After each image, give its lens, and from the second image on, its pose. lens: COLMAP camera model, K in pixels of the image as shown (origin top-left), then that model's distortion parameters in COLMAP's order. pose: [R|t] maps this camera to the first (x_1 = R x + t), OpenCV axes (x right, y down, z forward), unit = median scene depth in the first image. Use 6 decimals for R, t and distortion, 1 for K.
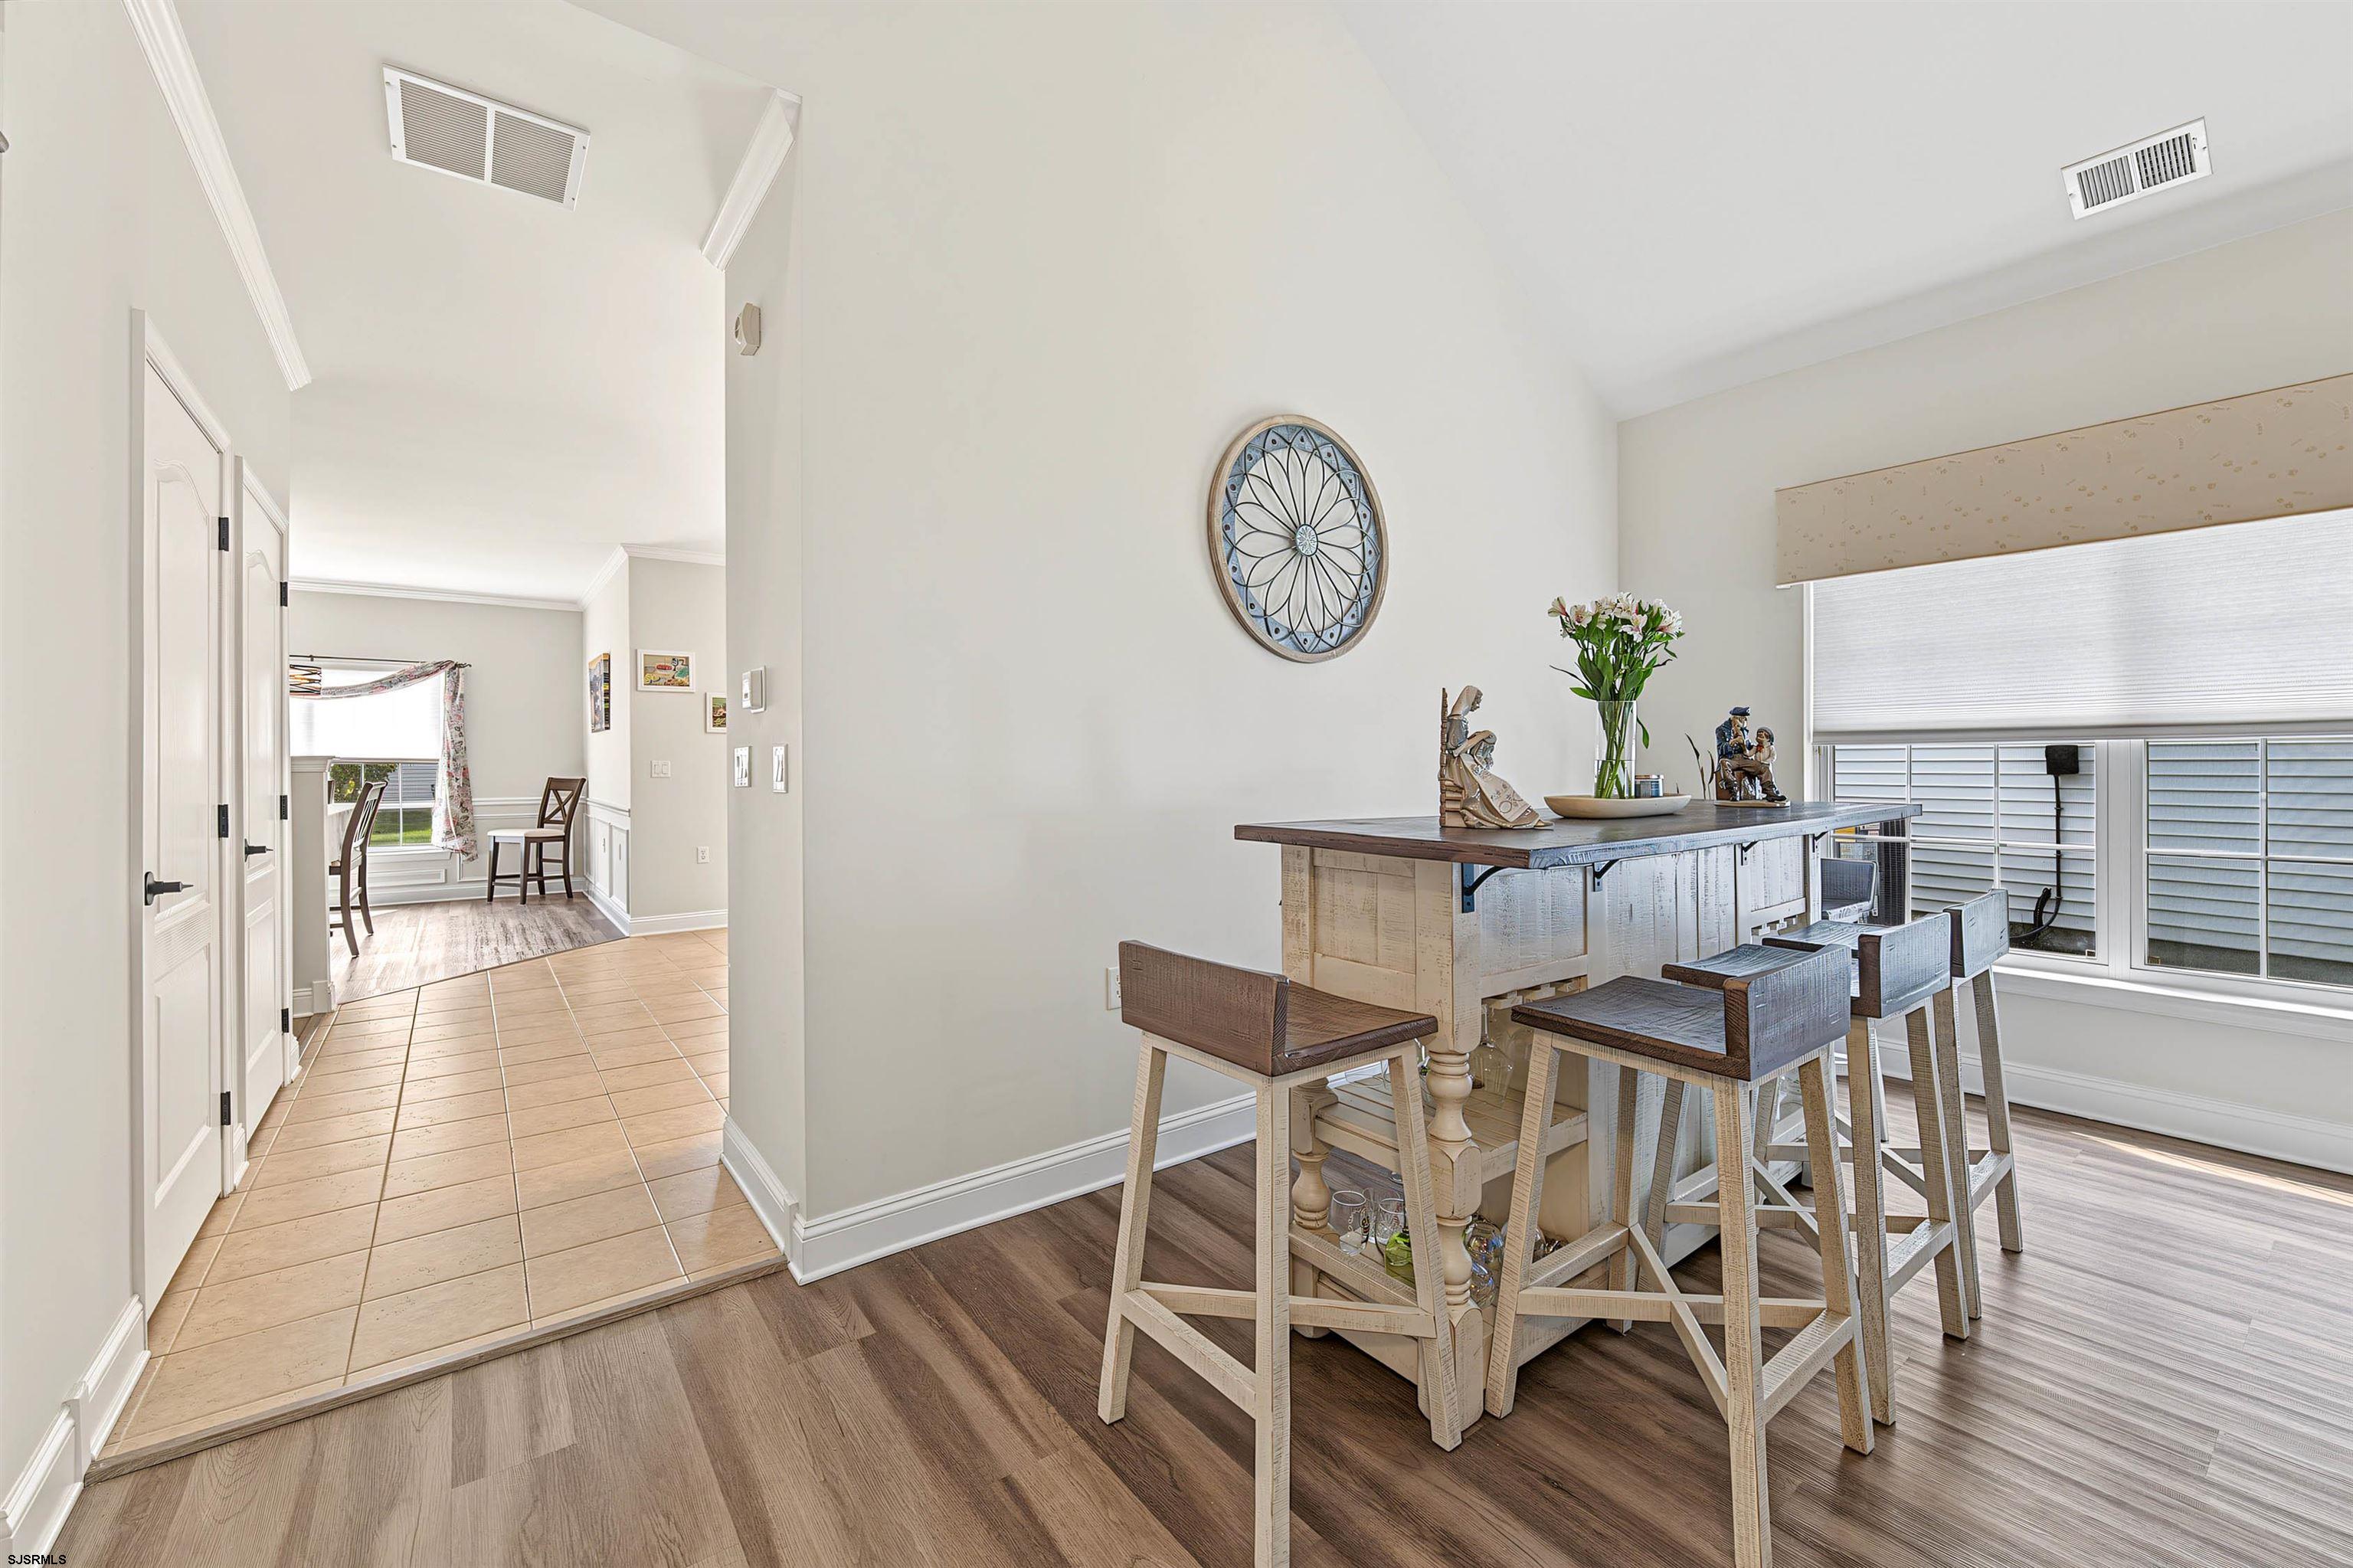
lens RADIAL K [[926.8, 0, 1153.8], [0, 926.8, 765.0], [0, 0, 1]] dist [-0.013120, 0.001334]
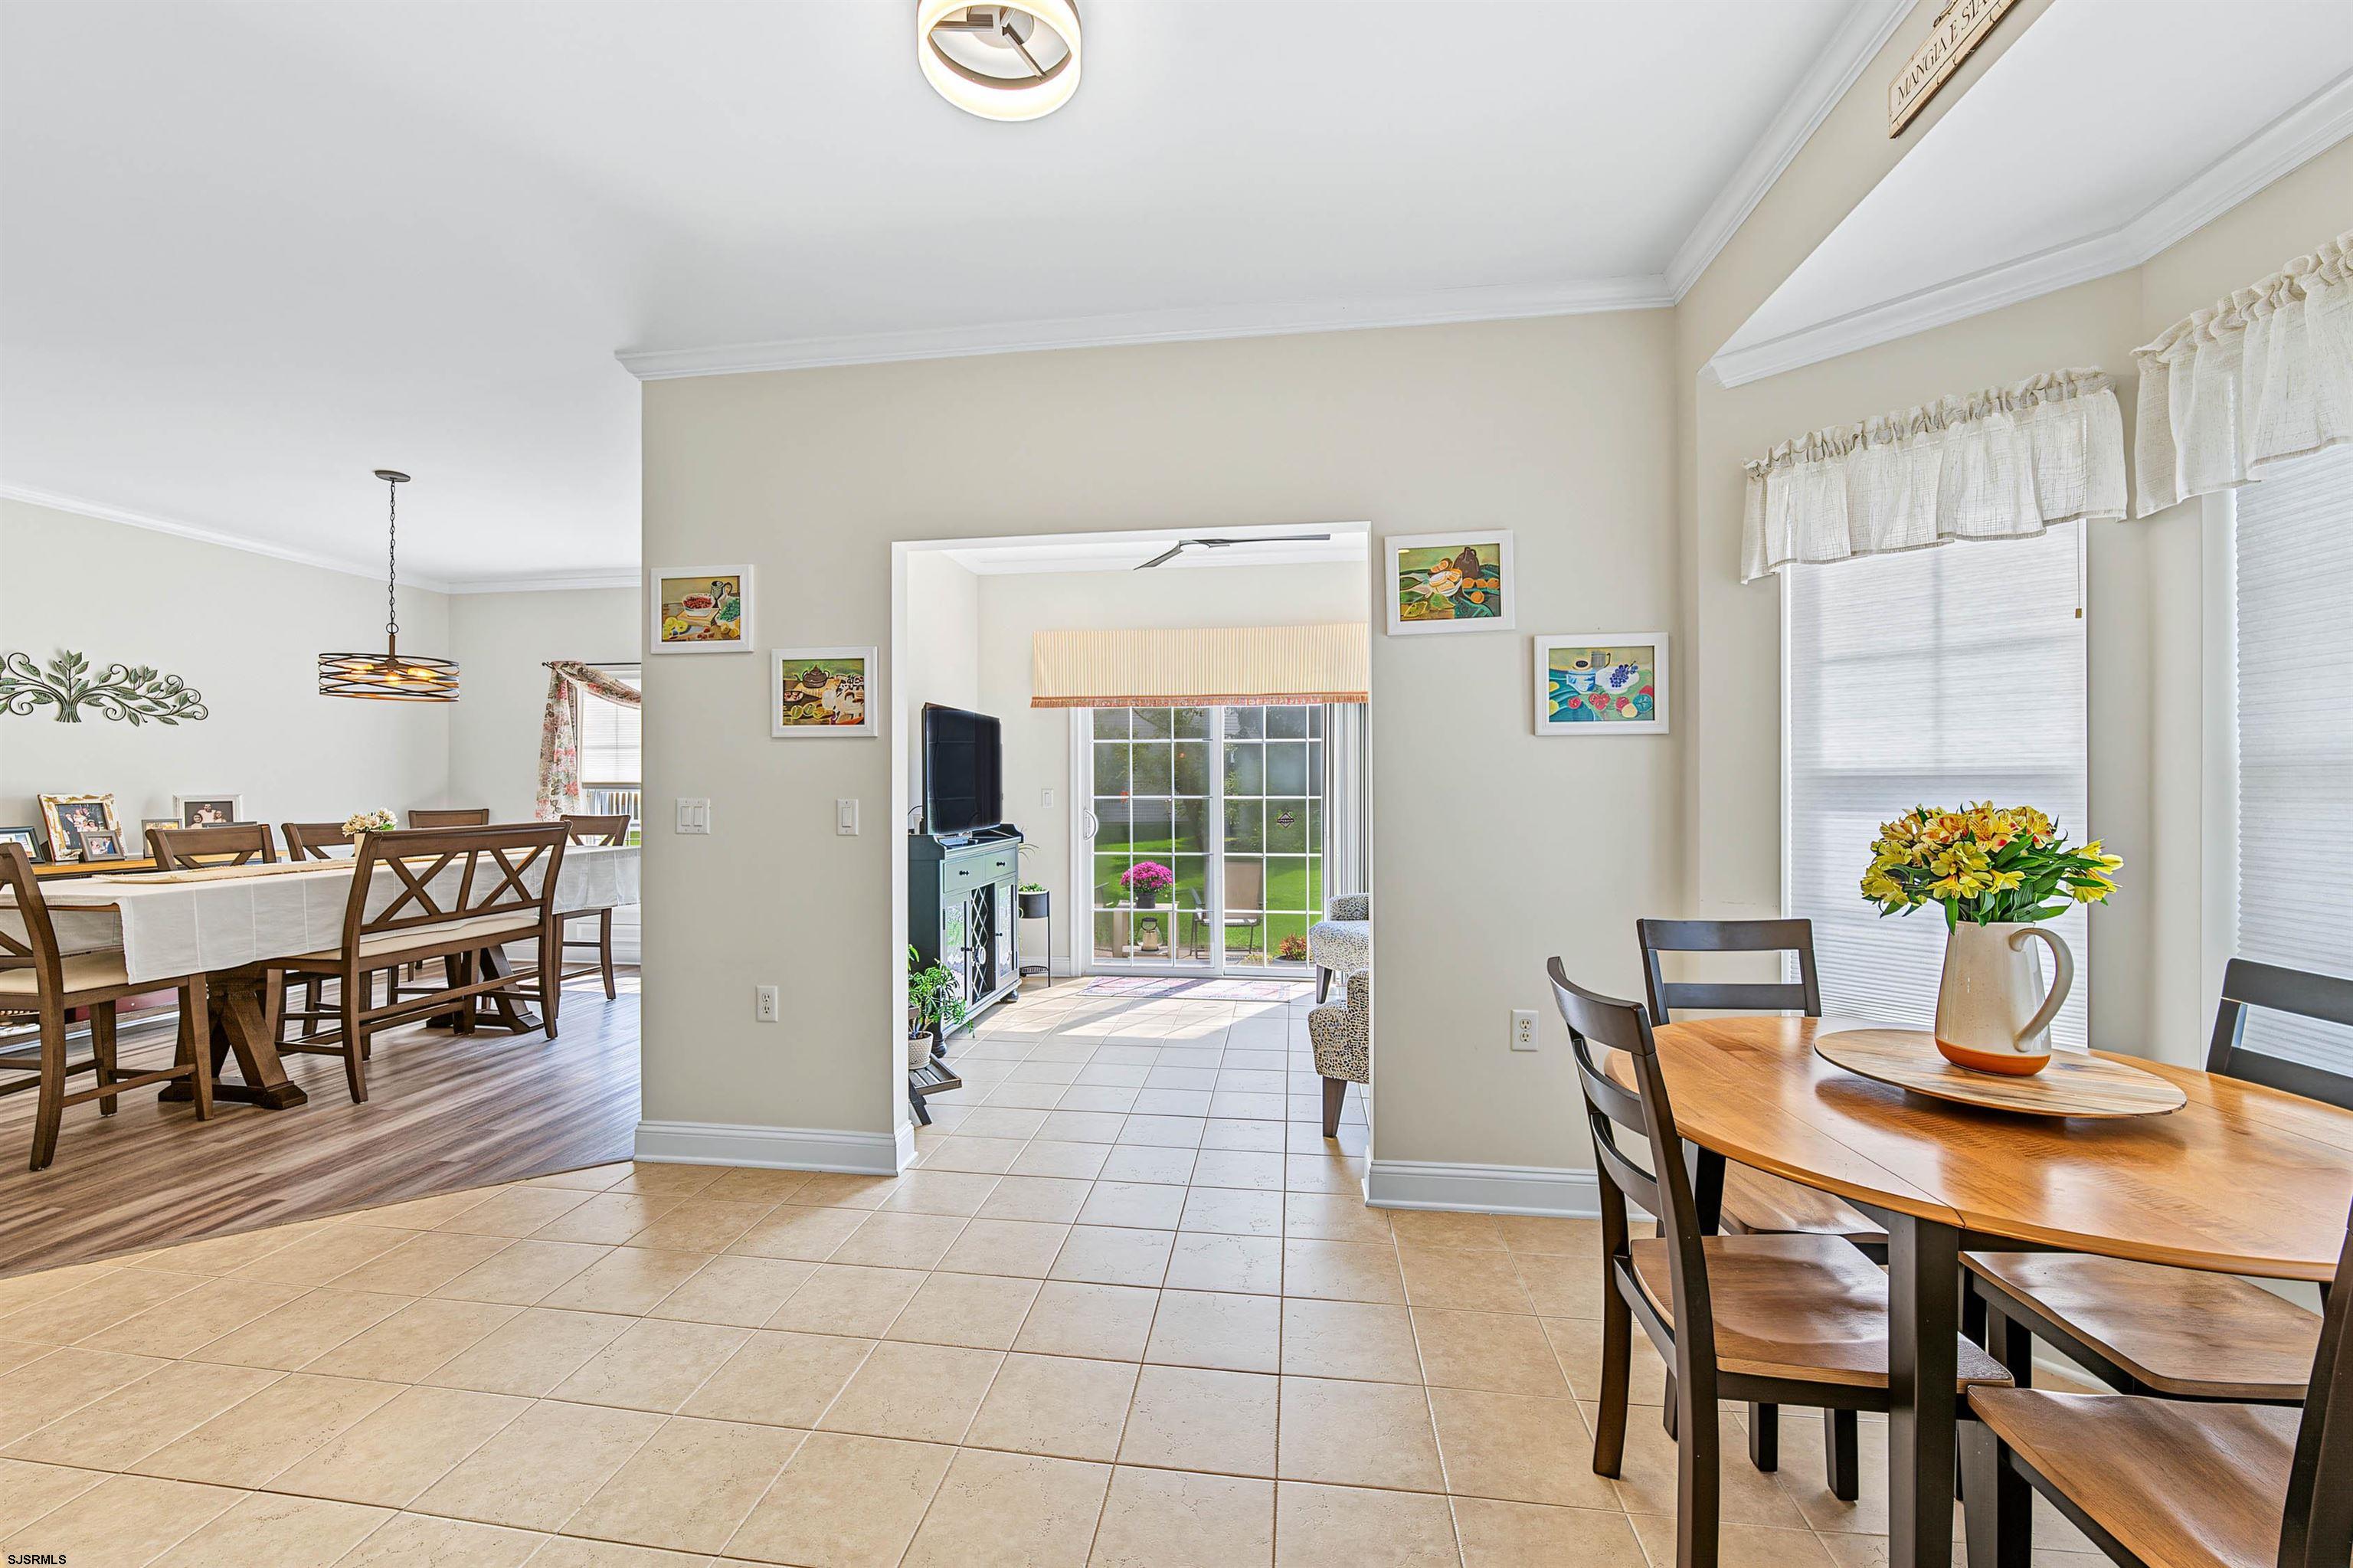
lens RADIAL K [[926.8, 0, 1168.8], [0, 926.8, 782.0], [0, 0, 1]] dist [-0.013120, 0.001334]
pose [[0.710527, 0.004818, -0.703653, -0.019657], [-0.005992, 0.999982, 0.000797, -0.012305], [0.703644, 0.003651, 0.710543, 0.663493]]
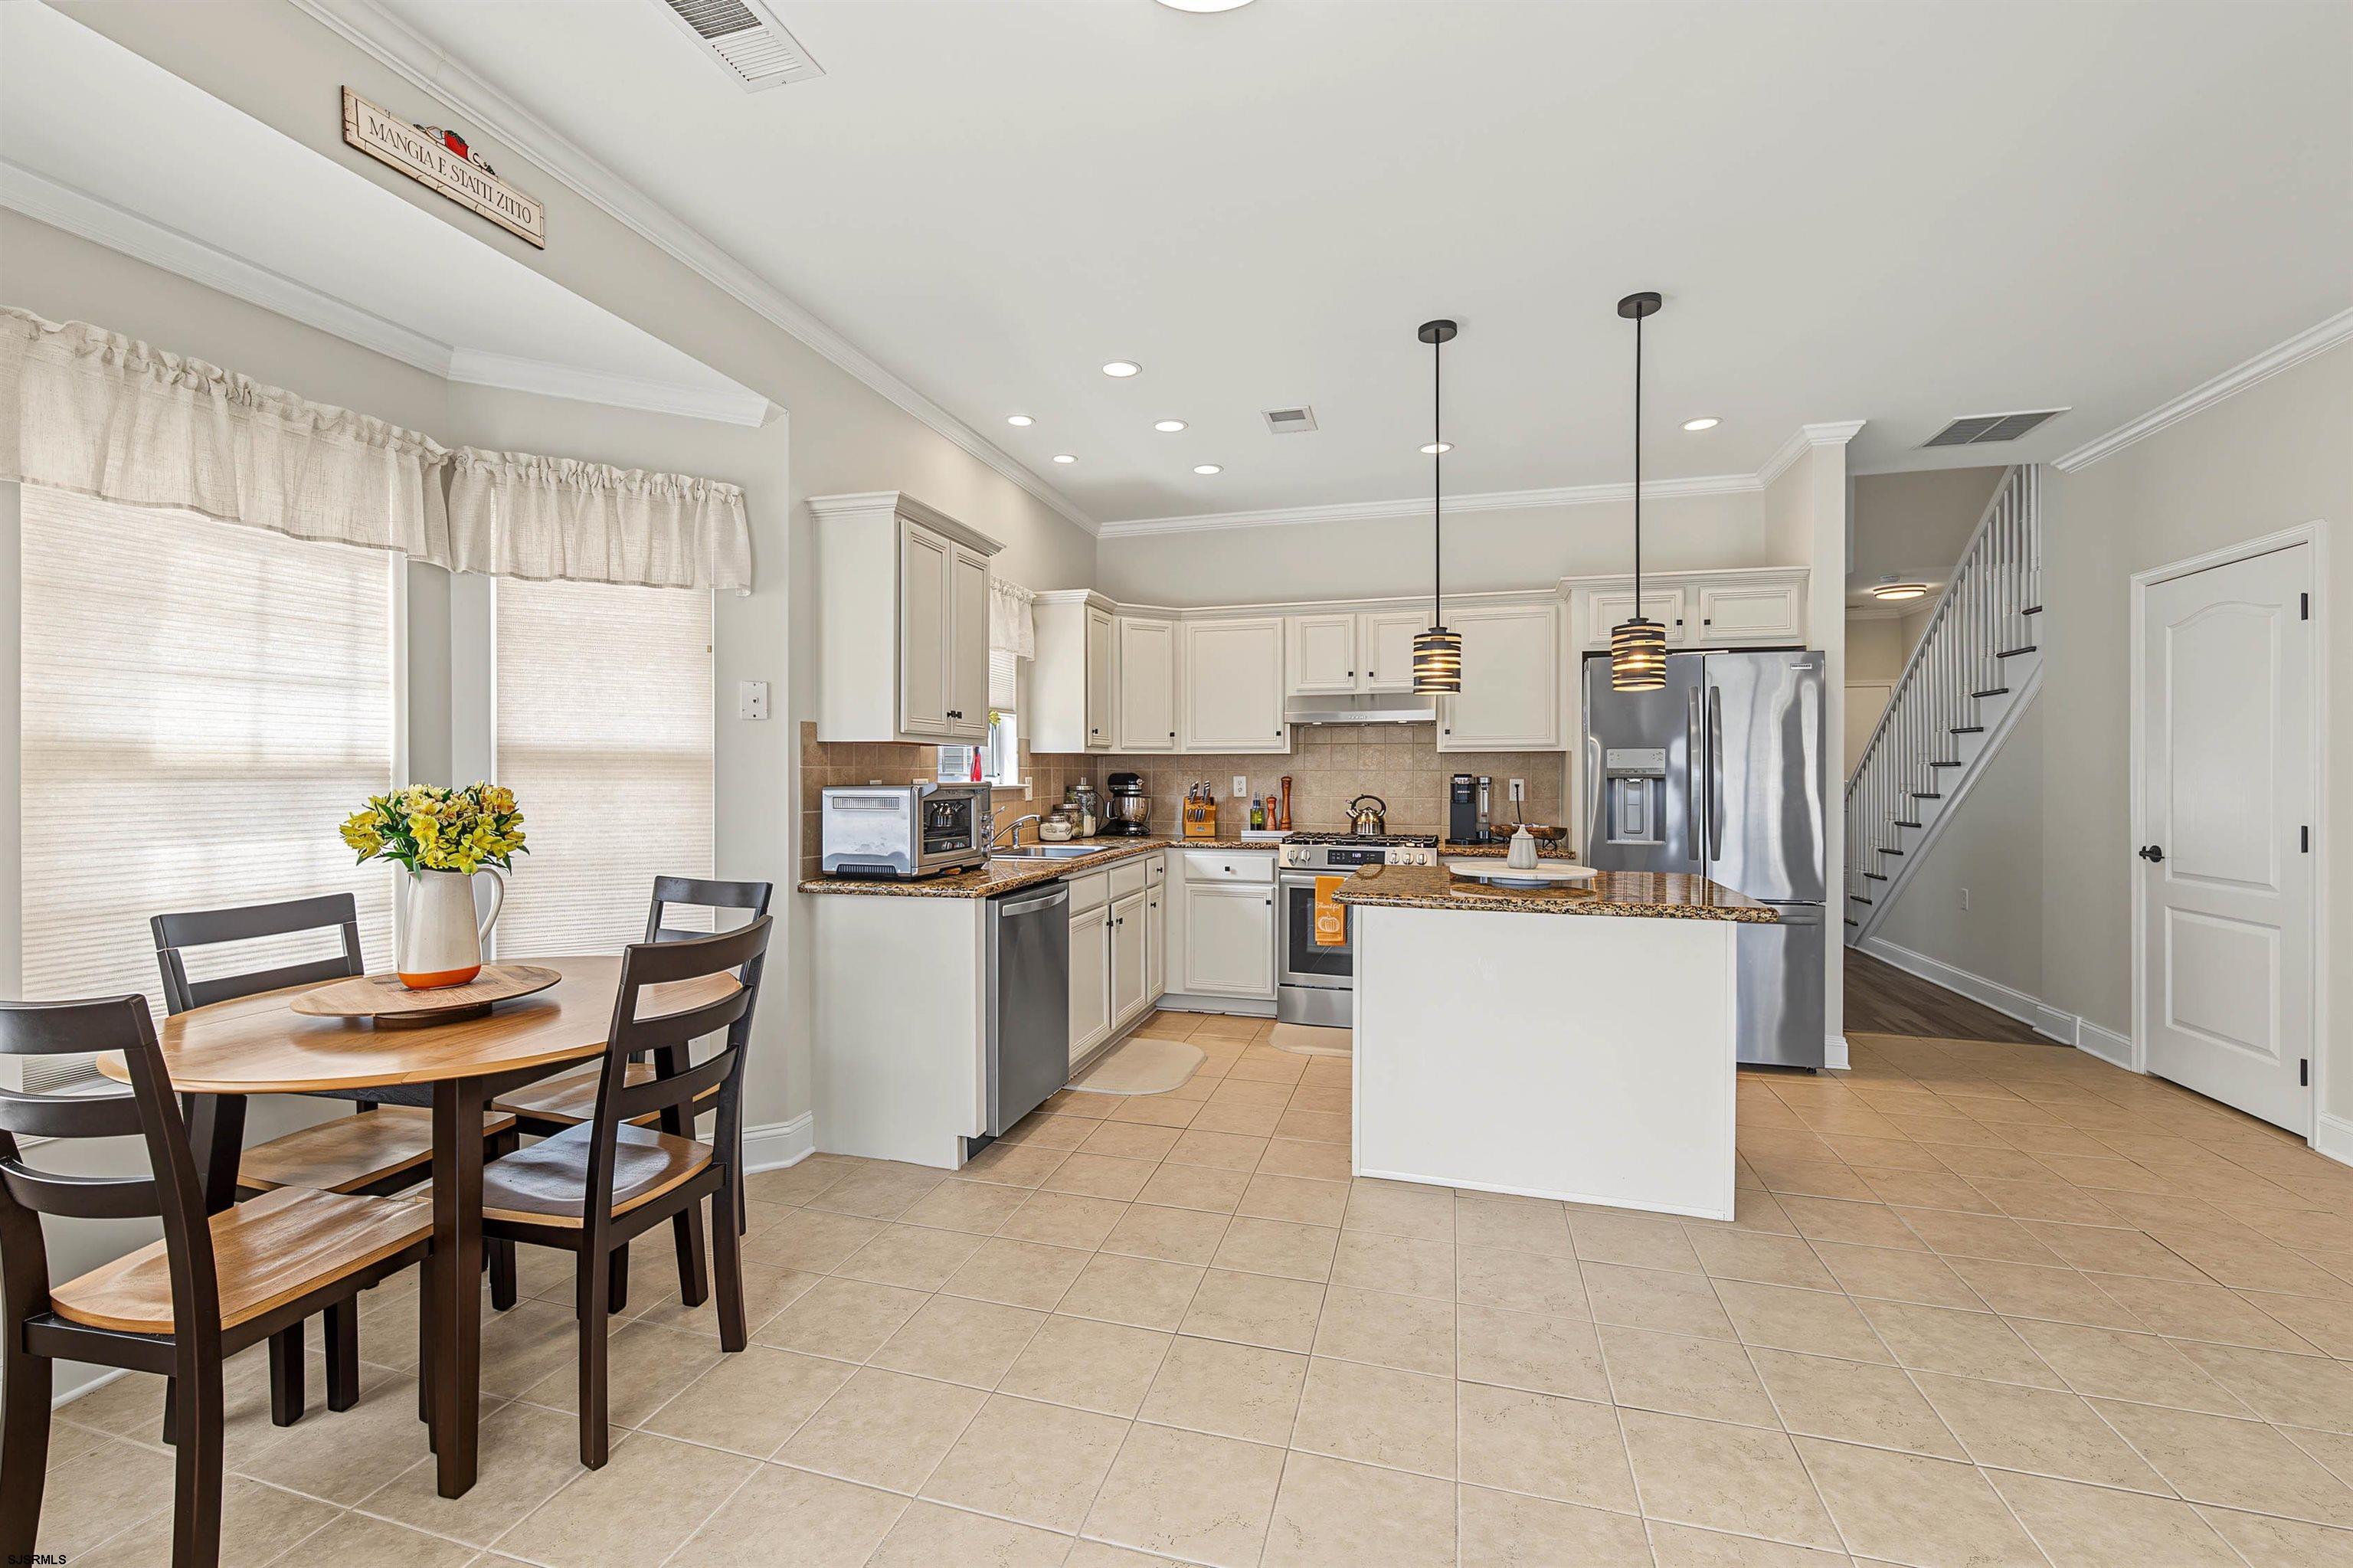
lens RADIAL K [[976.9, 0, 1163.1], [0, 976.9, 781.7], [0, 0, 1]] dist [-0.002547, 0.000290]
pose [[-0.600865, -0.000688, 0.799350, -0.341012], [0.004908, 0.999978, 0.004550, -0.009249], [-0.799336, 0.006657, -0.600848, 0.904787]]
